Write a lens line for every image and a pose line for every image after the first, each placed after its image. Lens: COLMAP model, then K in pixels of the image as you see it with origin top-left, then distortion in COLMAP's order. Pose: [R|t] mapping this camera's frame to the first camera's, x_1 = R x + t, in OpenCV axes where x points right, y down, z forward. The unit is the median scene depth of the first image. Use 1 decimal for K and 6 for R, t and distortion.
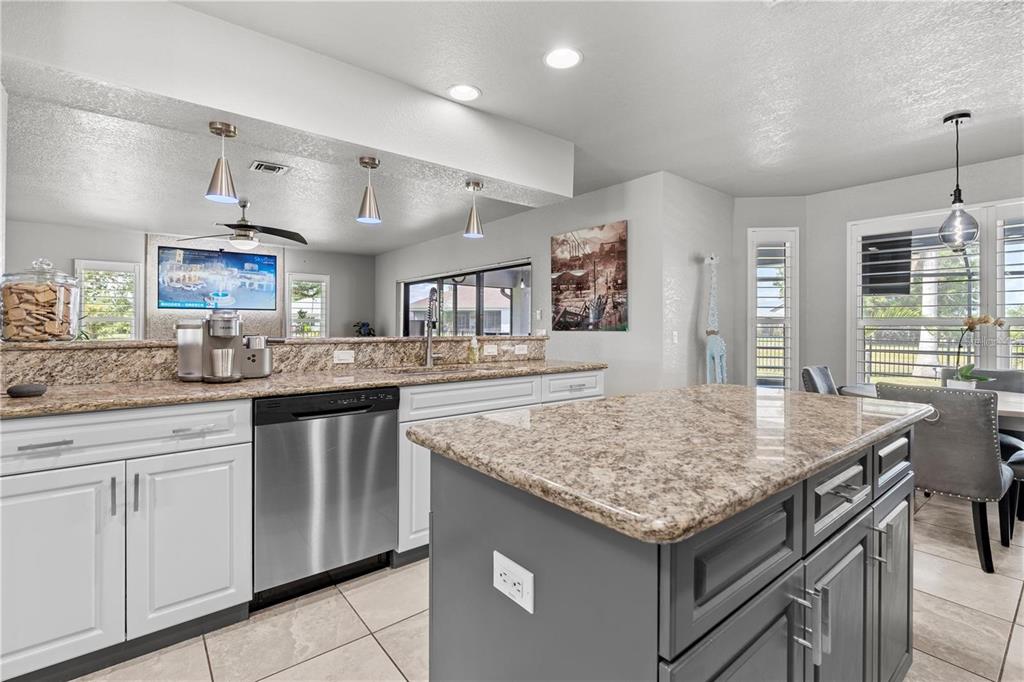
lens RADIAL K [[458.3, 0, 509.9], [0, 458.3, 331.4], [0, 0, 1]] dist [-0.000571, -0.000205]
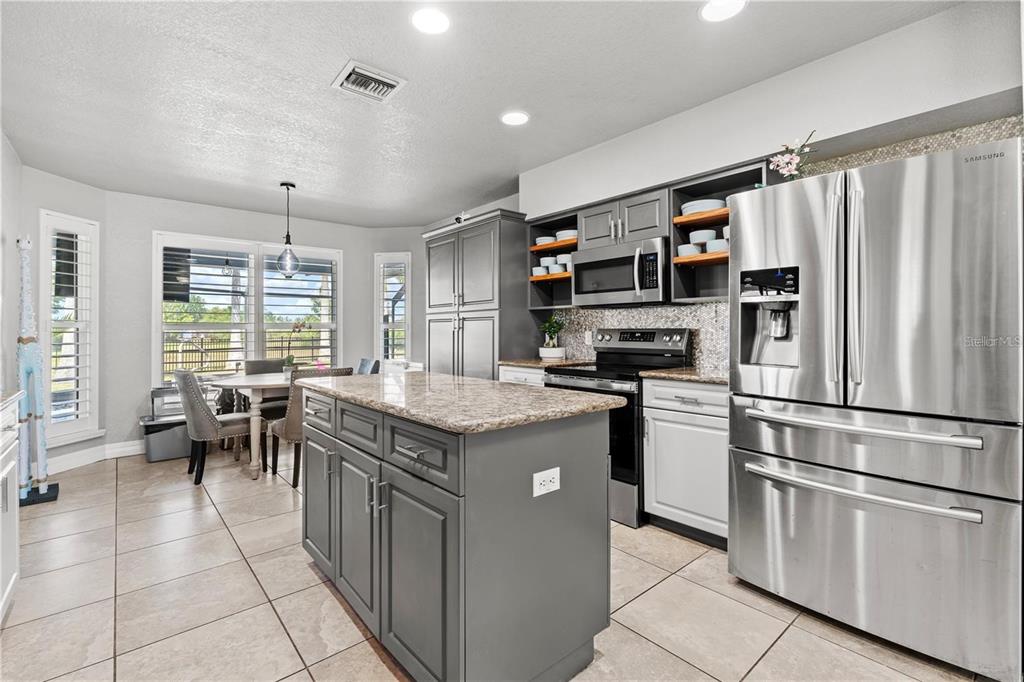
lens RADIAL K [[458.3, 0, 501.7], [0, 458.3, 329.9], [0, 0, 1]] dist [-0.000571, -0.000205]
pose [[-0.011639, -0.006514, 0.999911, -0.379951], [0.019148, 0.999794, 0.006736, -0.004209], [-0.999749, 0.019225, -0.011512, 0.270670]]
